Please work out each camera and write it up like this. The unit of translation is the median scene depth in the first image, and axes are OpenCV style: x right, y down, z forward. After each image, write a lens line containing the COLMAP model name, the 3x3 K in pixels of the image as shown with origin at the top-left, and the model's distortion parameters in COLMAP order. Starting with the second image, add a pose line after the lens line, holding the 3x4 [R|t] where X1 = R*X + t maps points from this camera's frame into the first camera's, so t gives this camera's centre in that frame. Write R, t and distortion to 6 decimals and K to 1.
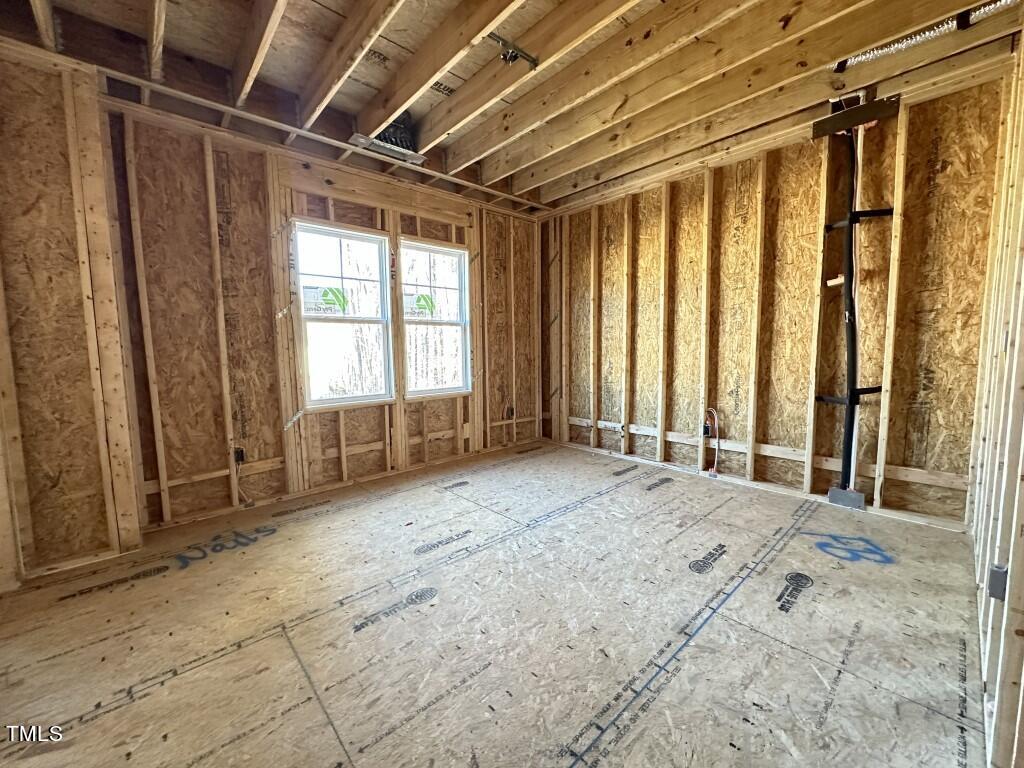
lens RADIAL K [[406.7, 0, 510.2], [0, 406.7, 383.7], [0, 0, 1]] dist [-0.002845, -0.000298]
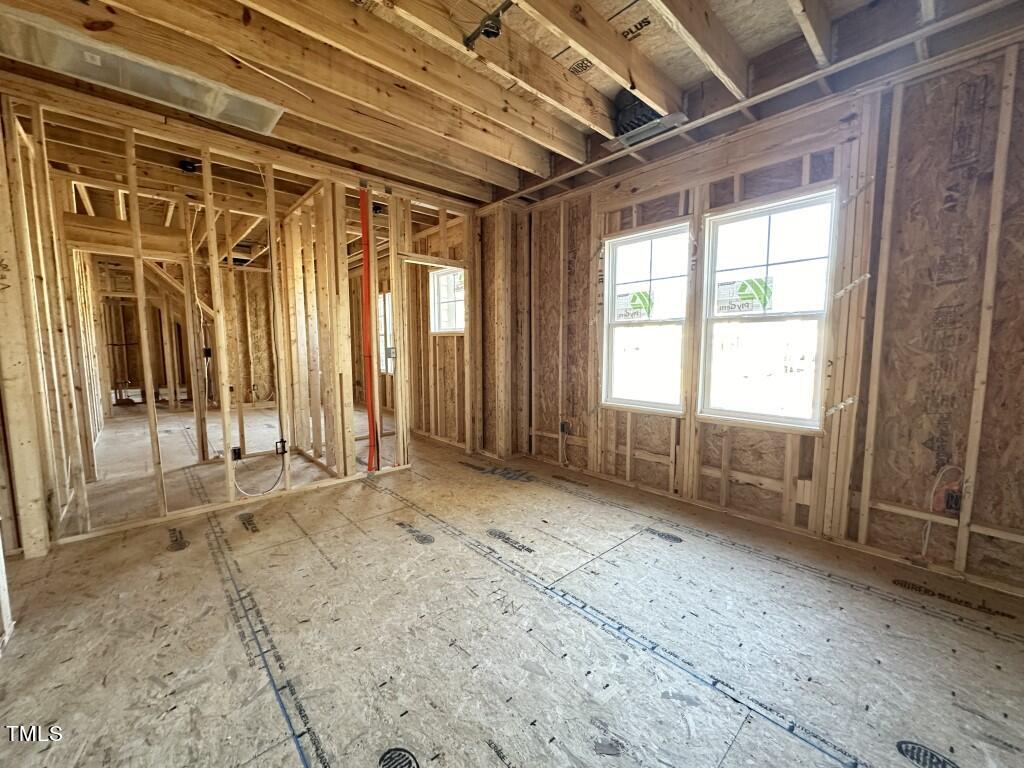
lens RADIAL K [[406.7, 0, 512.6], [0, 406.7, 385.2], [0, 0, 1]] dist [-0.002845, -0.000298]
pose [[0.007115, 0.112951, -0.993575, 0.669079], [-0.089121, 0.989718, 0.111874, -0.101320], [0.995995, 0.087752, 0.017109, 0.764740]]
